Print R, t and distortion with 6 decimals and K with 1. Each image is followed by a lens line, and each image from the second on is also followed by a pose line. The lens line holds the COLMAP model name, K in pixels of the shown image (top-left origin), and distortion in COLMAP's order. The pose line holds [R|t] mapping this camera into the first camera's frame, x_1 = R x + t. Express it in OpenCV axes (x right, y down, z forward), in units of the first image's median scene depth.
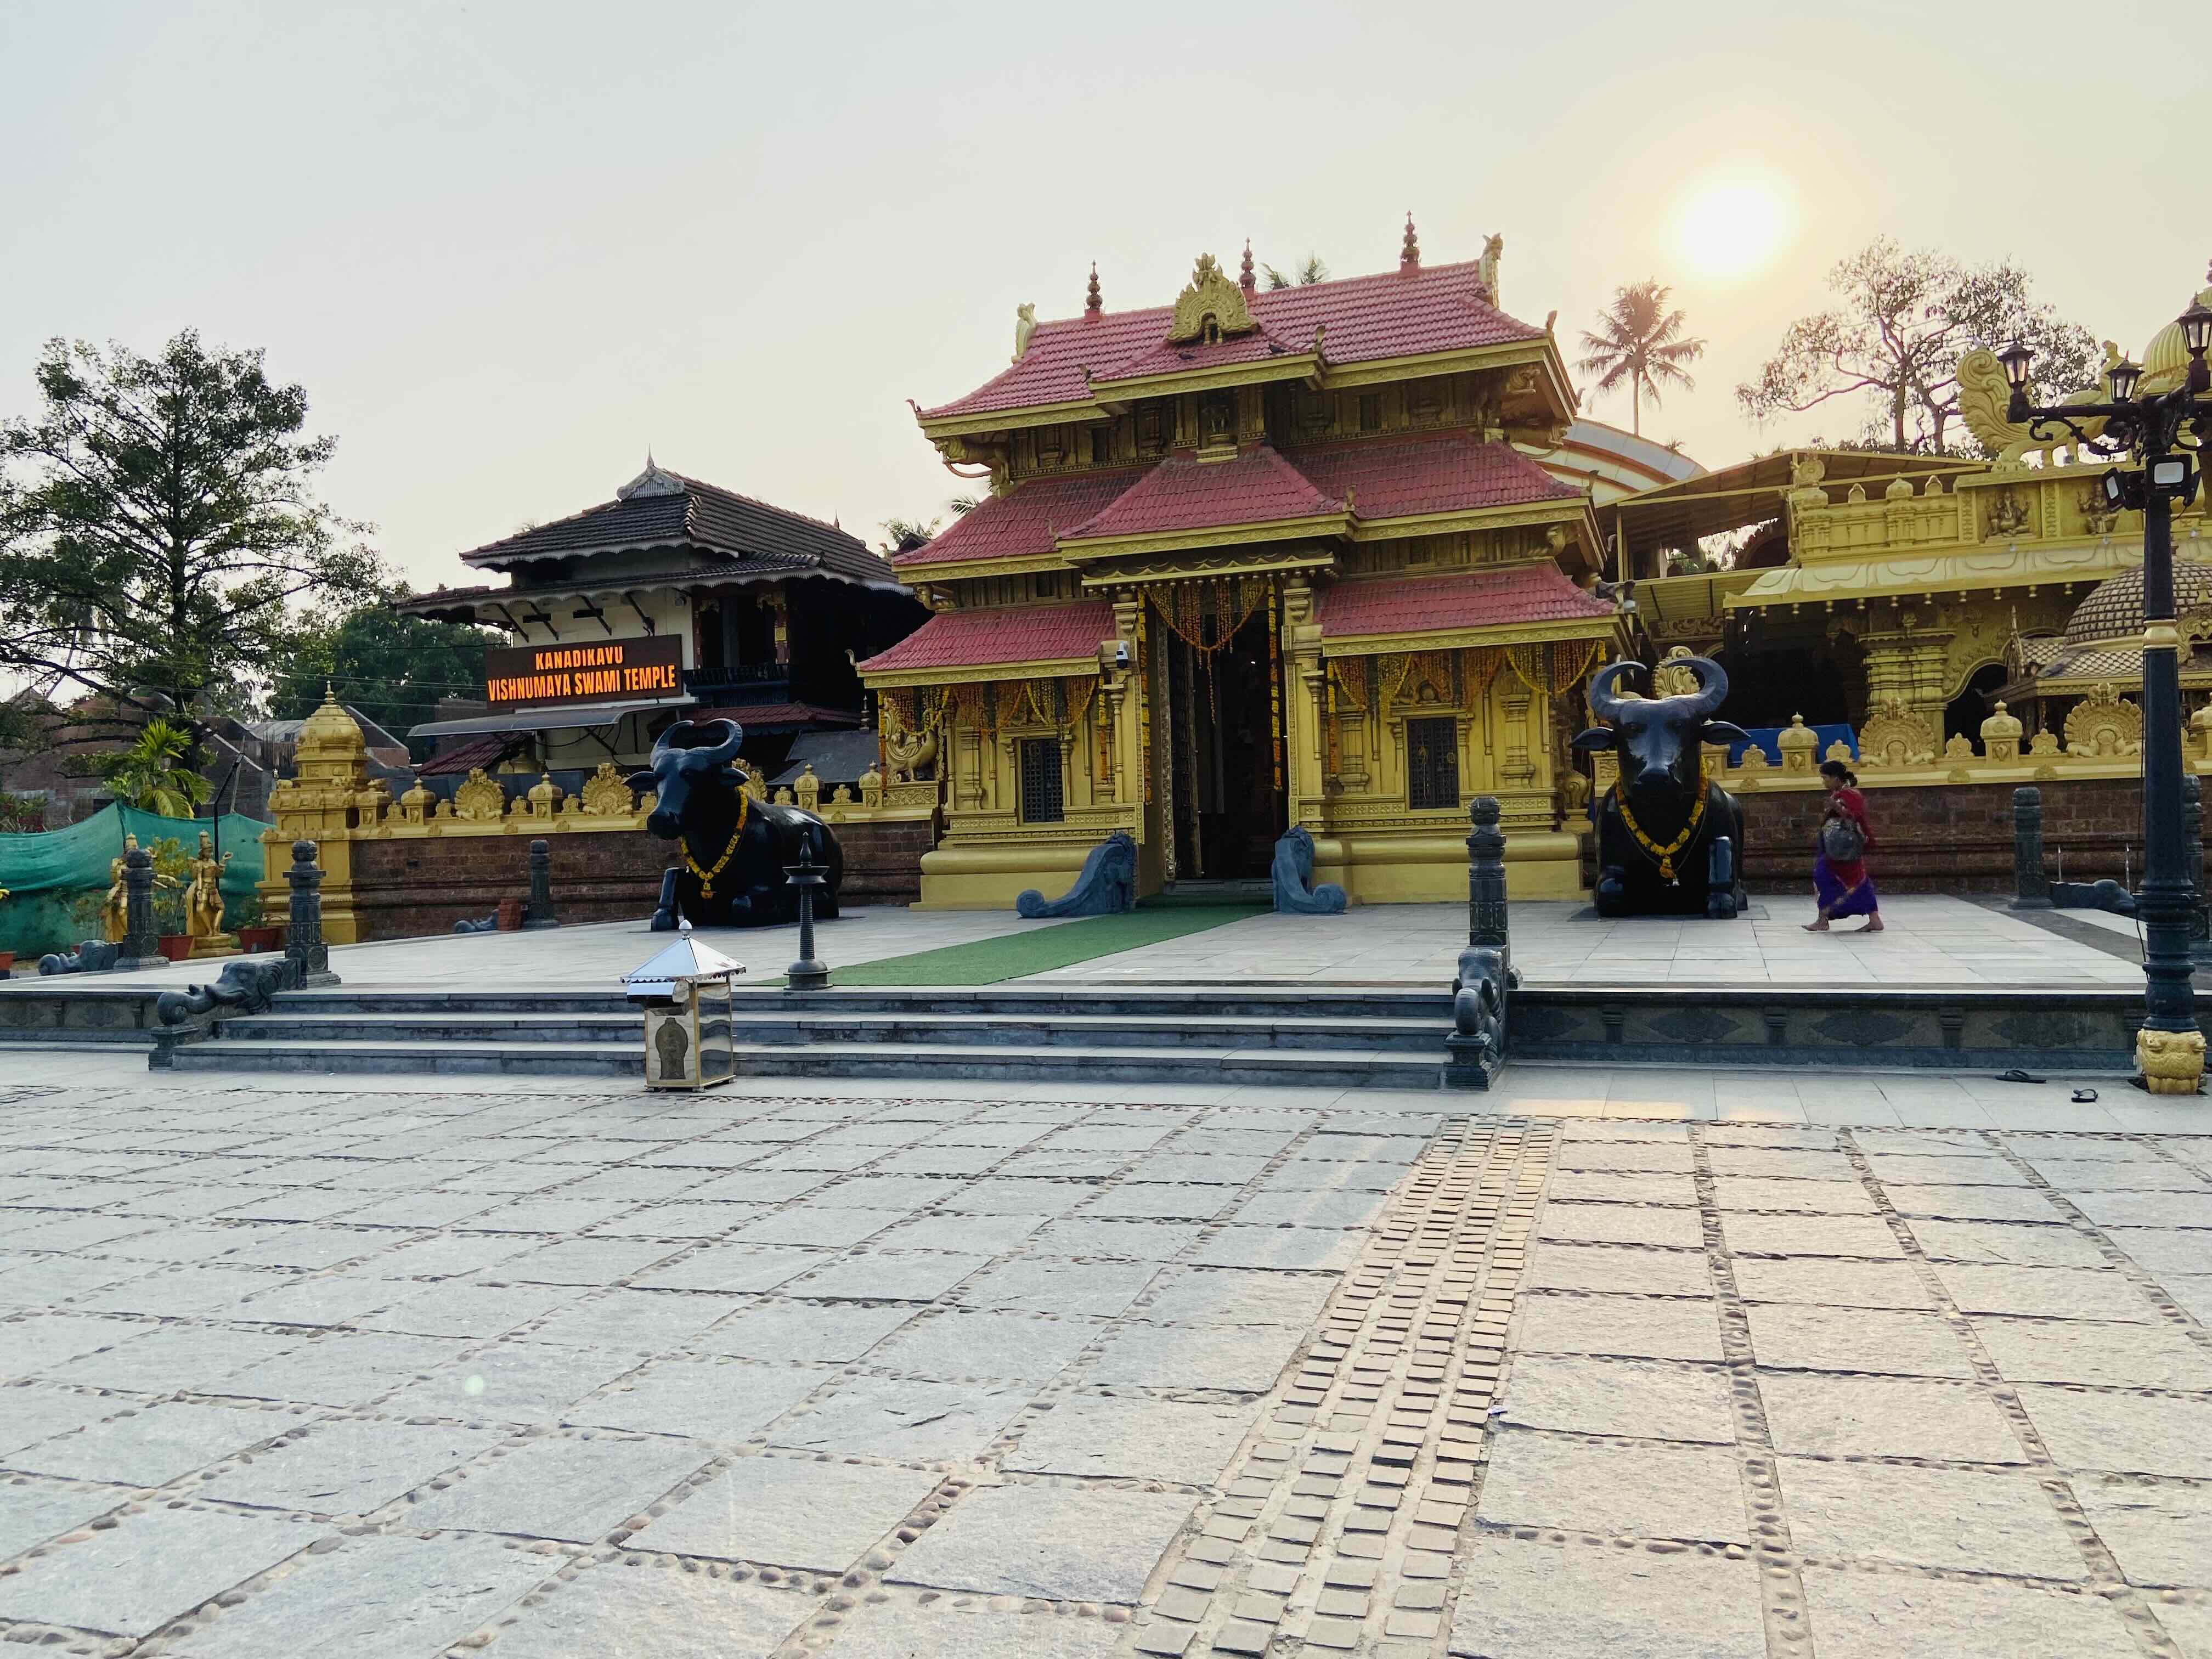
lens RADIAL K [[1671.8, 0, 1097.7], [0, 1671.8, 803.6], [0, 0, 1]] dist [0.123683, -0.142725]
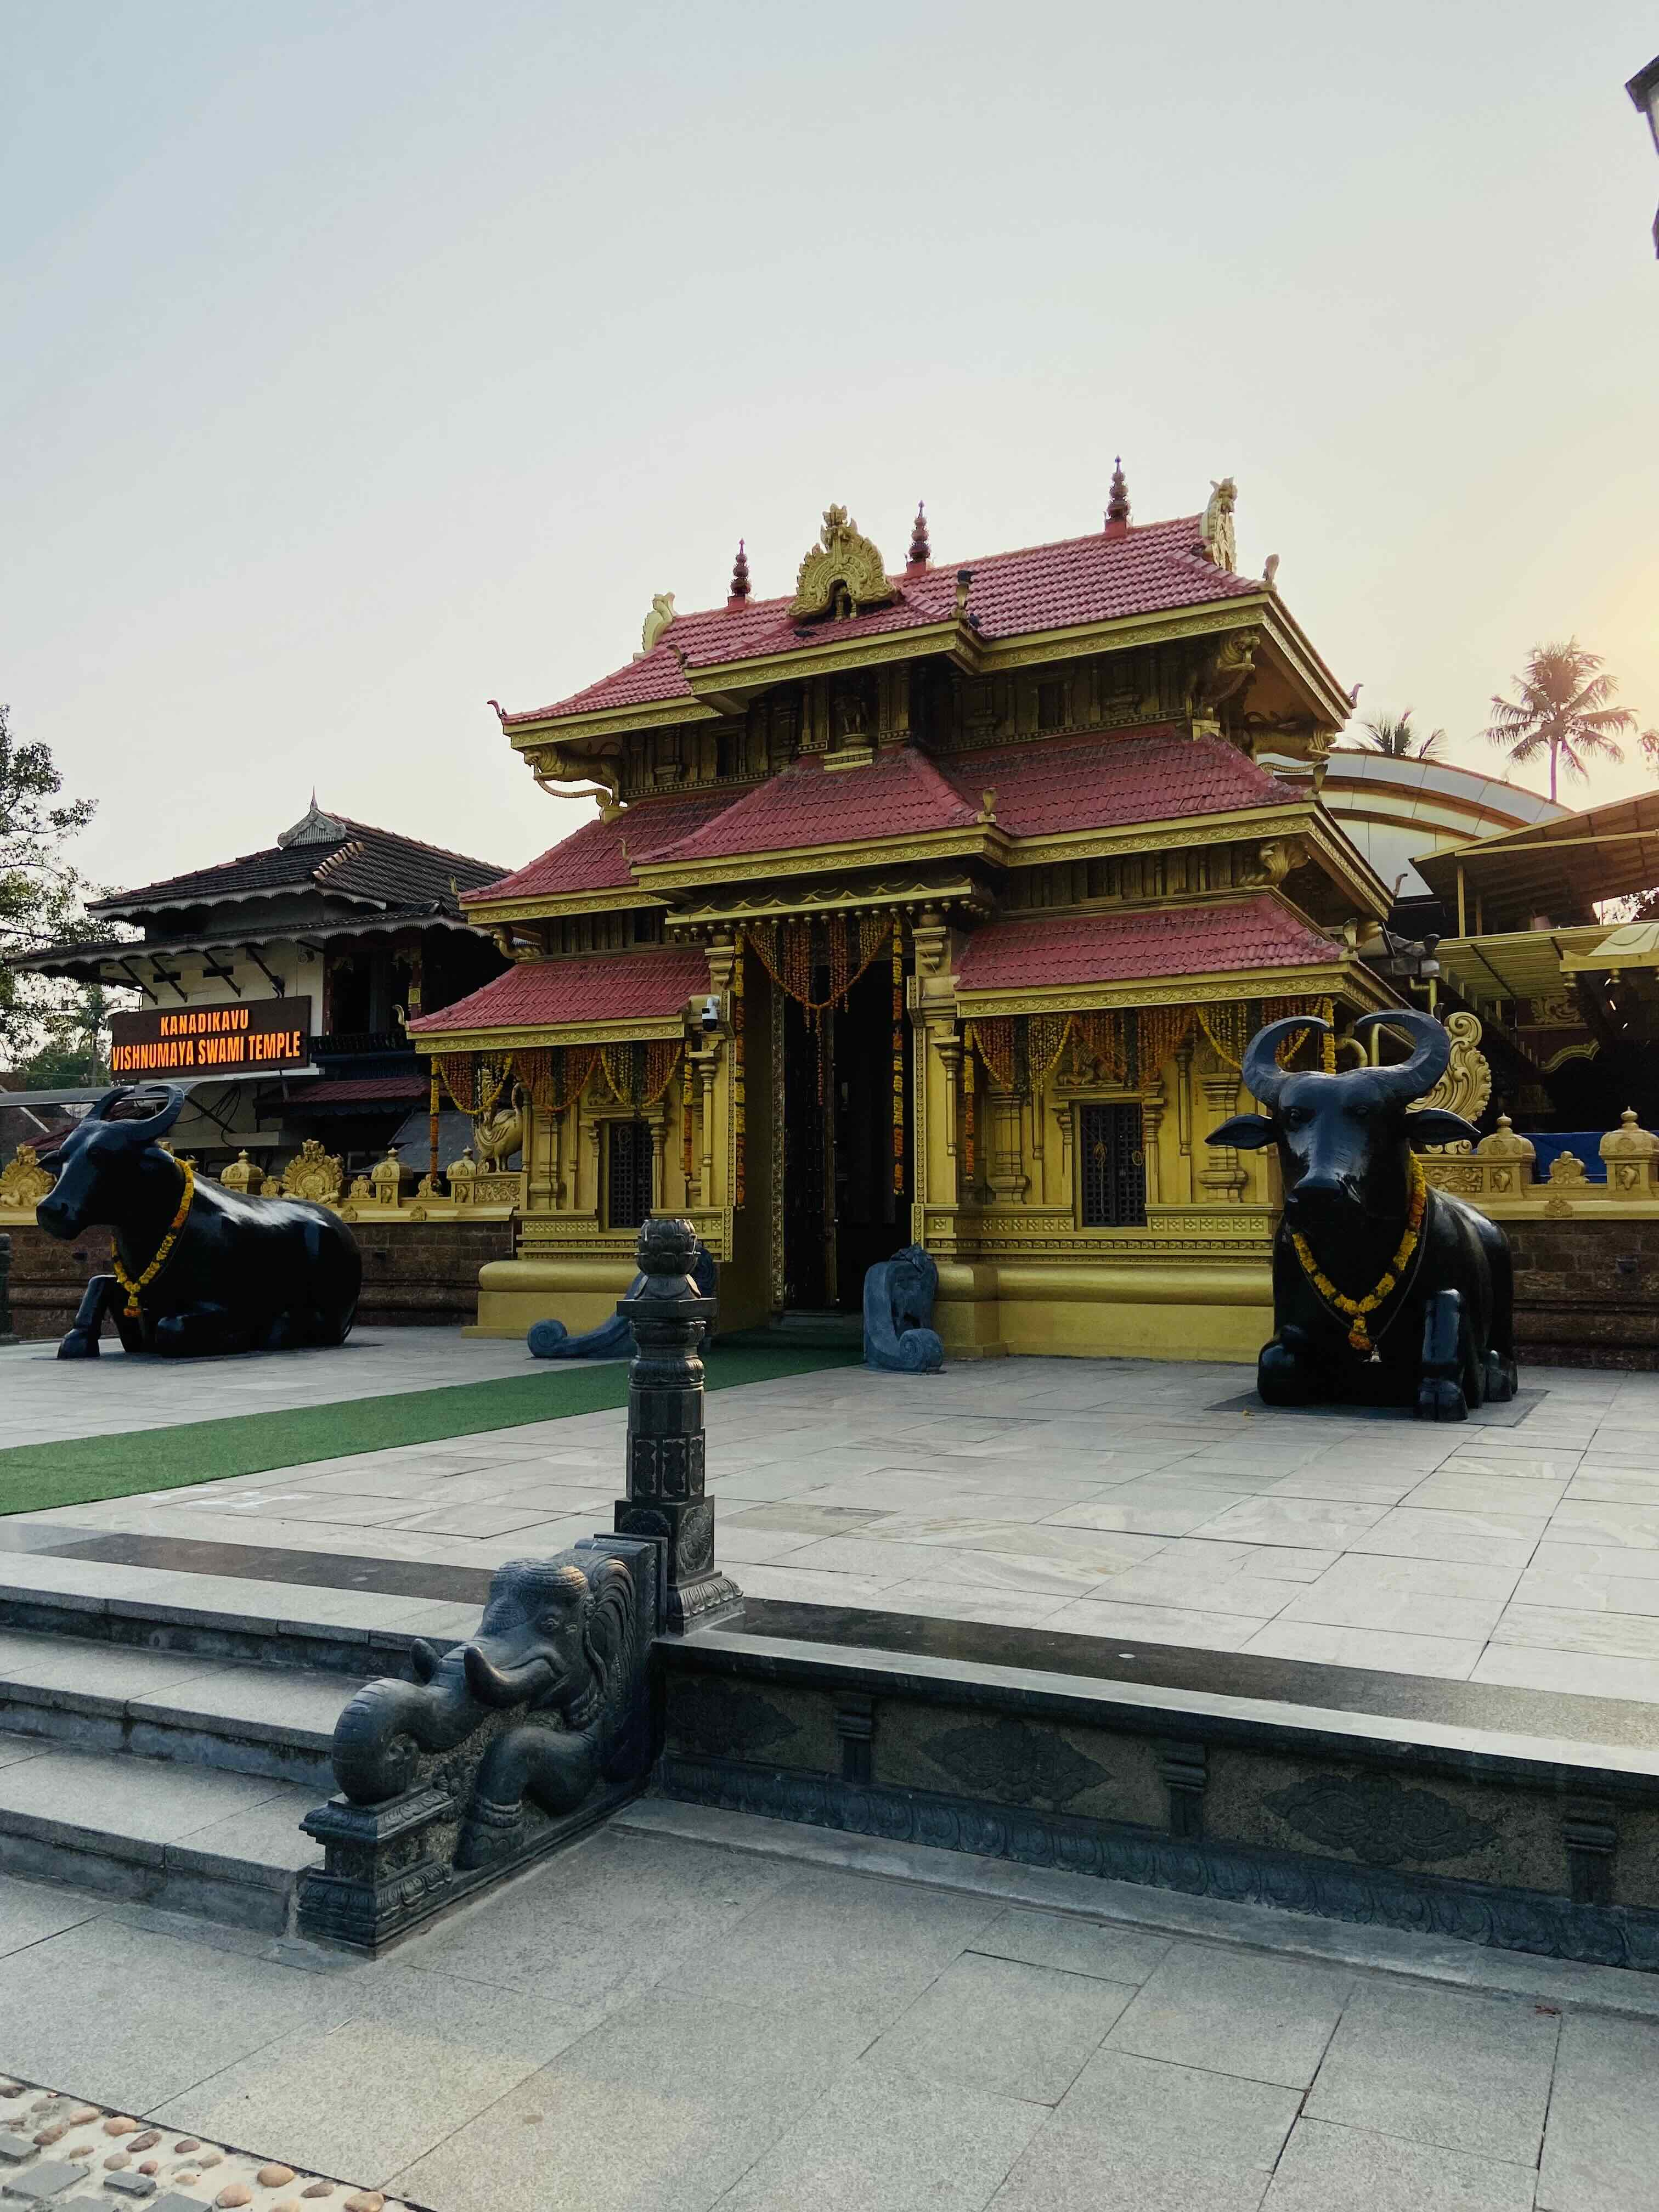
lens RADIAL K [[1671.8, 0, 810.6], [0, 1671.8, 1080.9], [0, 0, 1]] dist [0.123683, -0.142725]
pose [[0.991535, 0.019627, -0.128349, 0.149798], [-0.028887, 0.997080, -0.070693, -0.004537], [0.126587, 0.073802, 0.989206, 0.233571]]
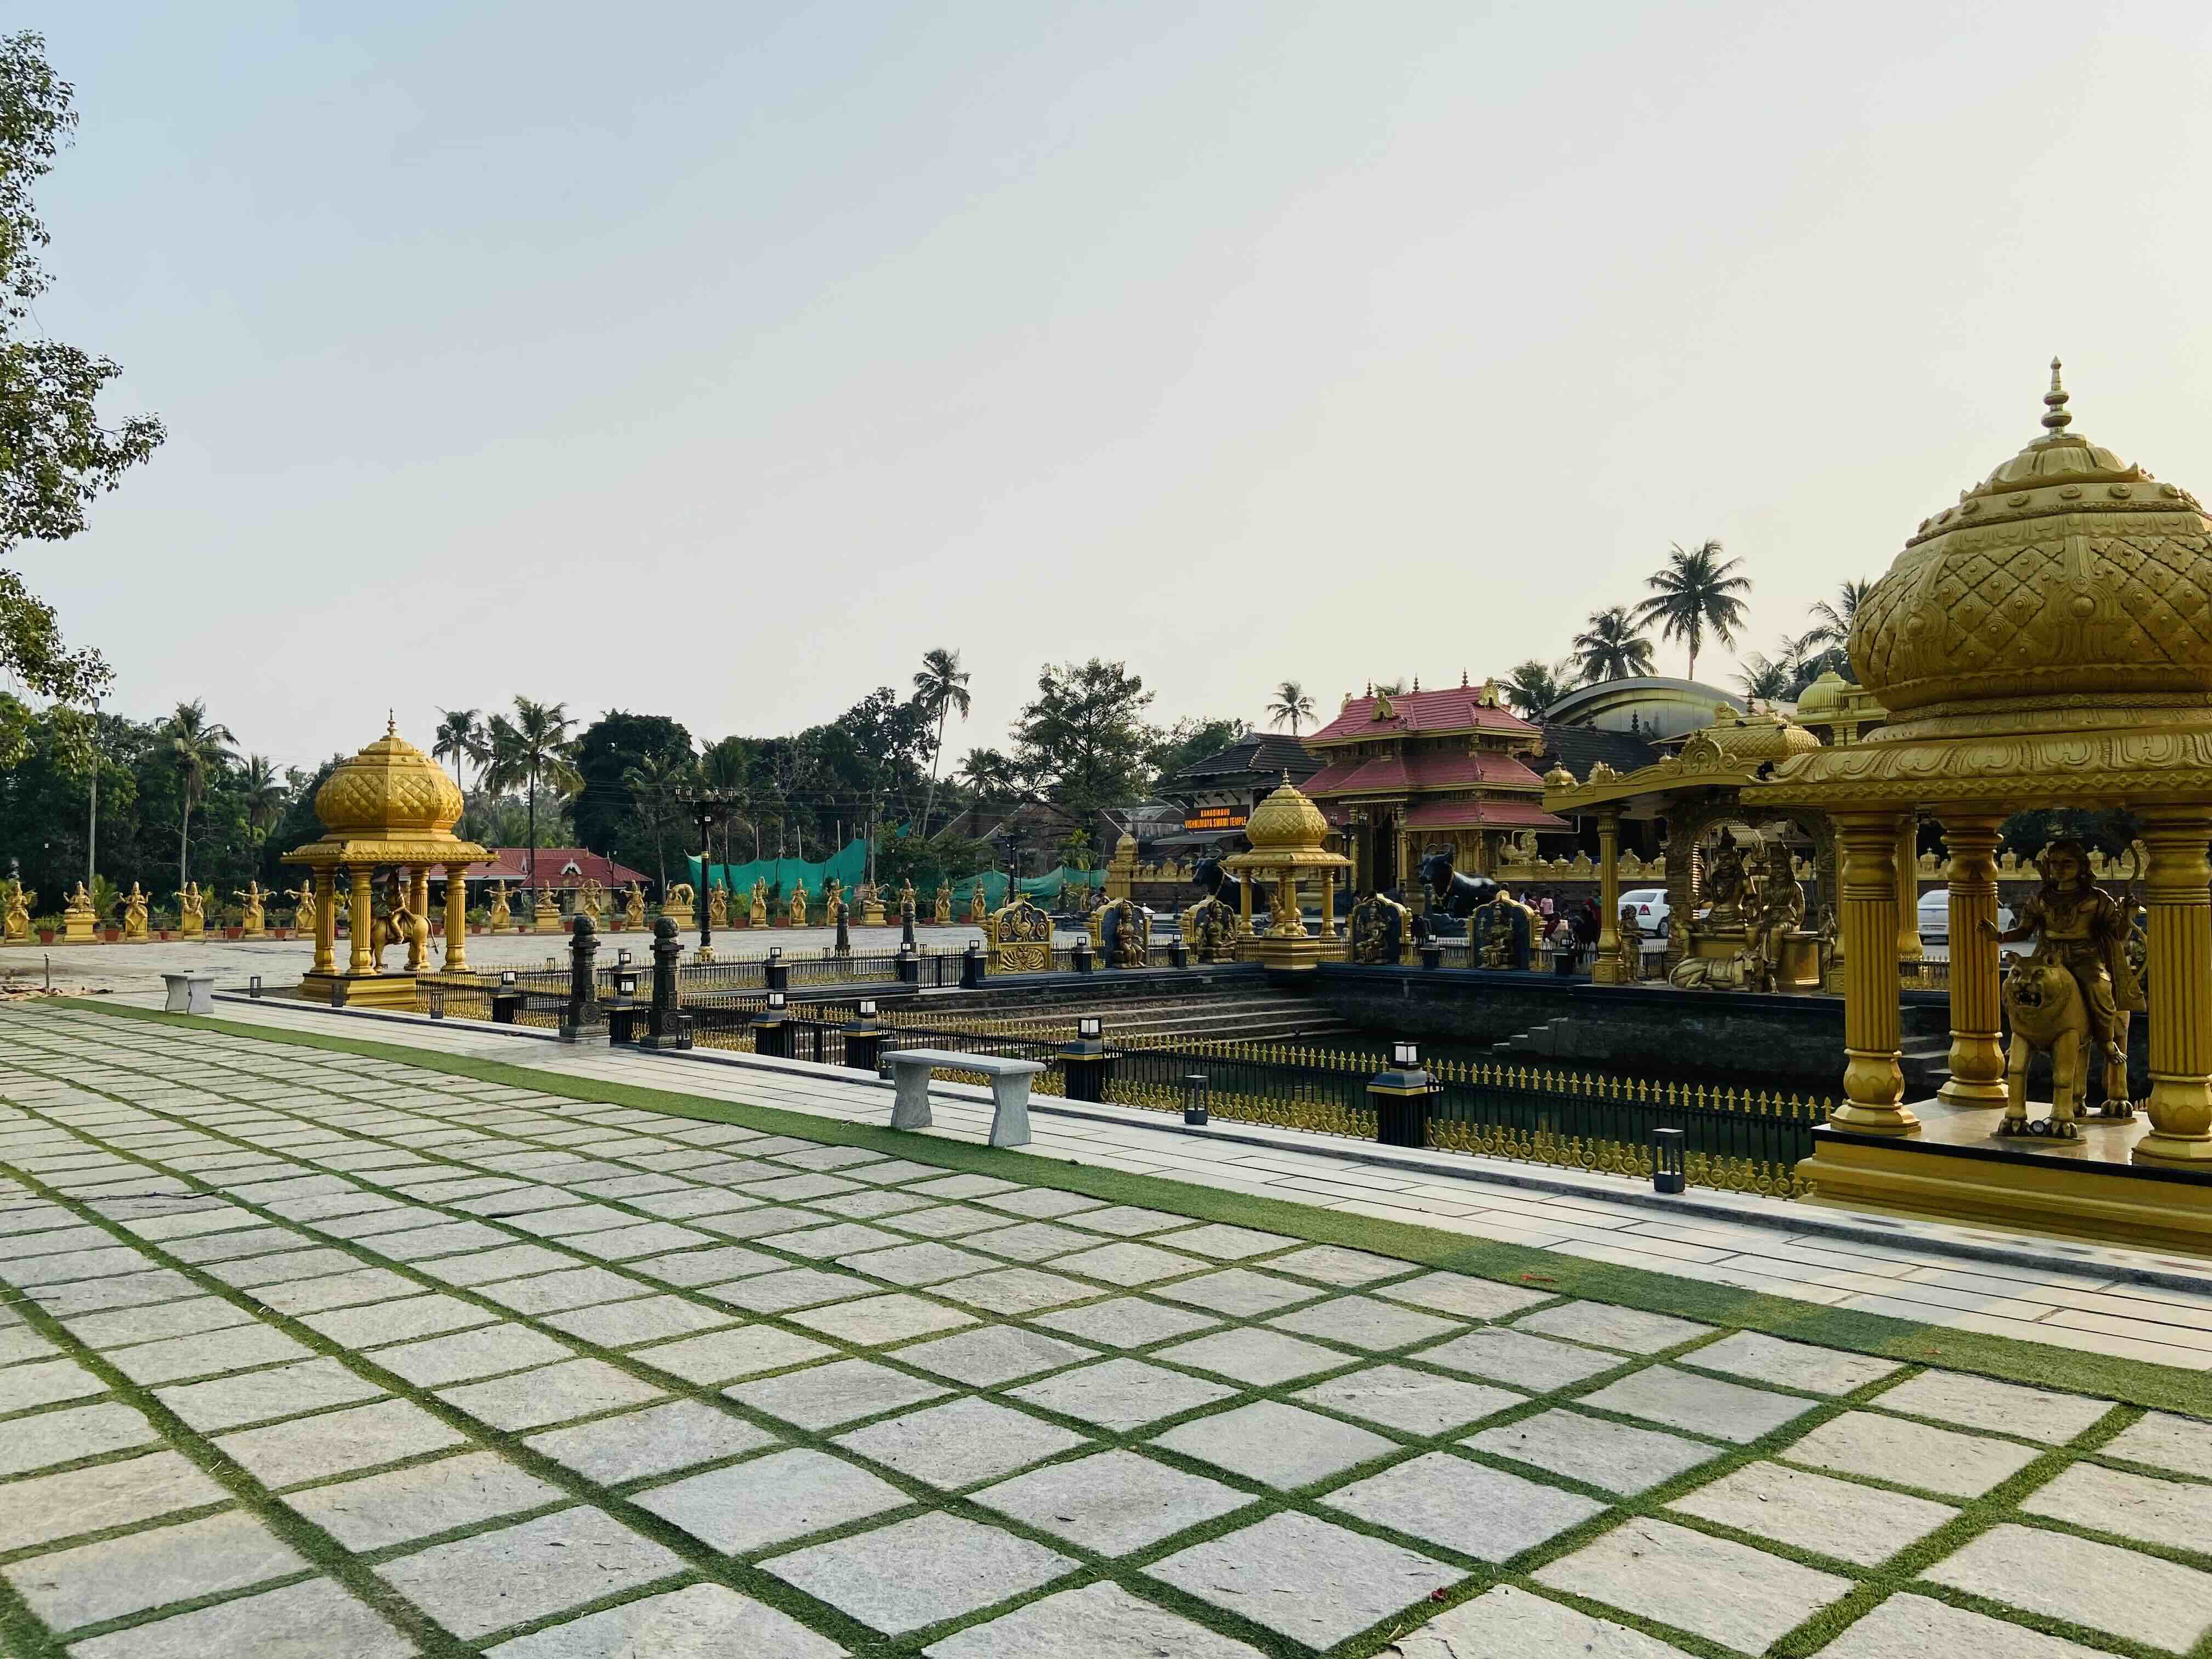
lens RADIAL K [[1671.8, 0, 1097.8], [0, 1671.8, 822.6], [0, 0, 1]] dist [0.123683, -0.142725]
pose [[0.874118, 0.010982, -0.485589, 0.998894], [-0.016390, 0.999842, -0.006892, -0.066611], [0.485437, 0.013983, 0.874160, -1.691292]]
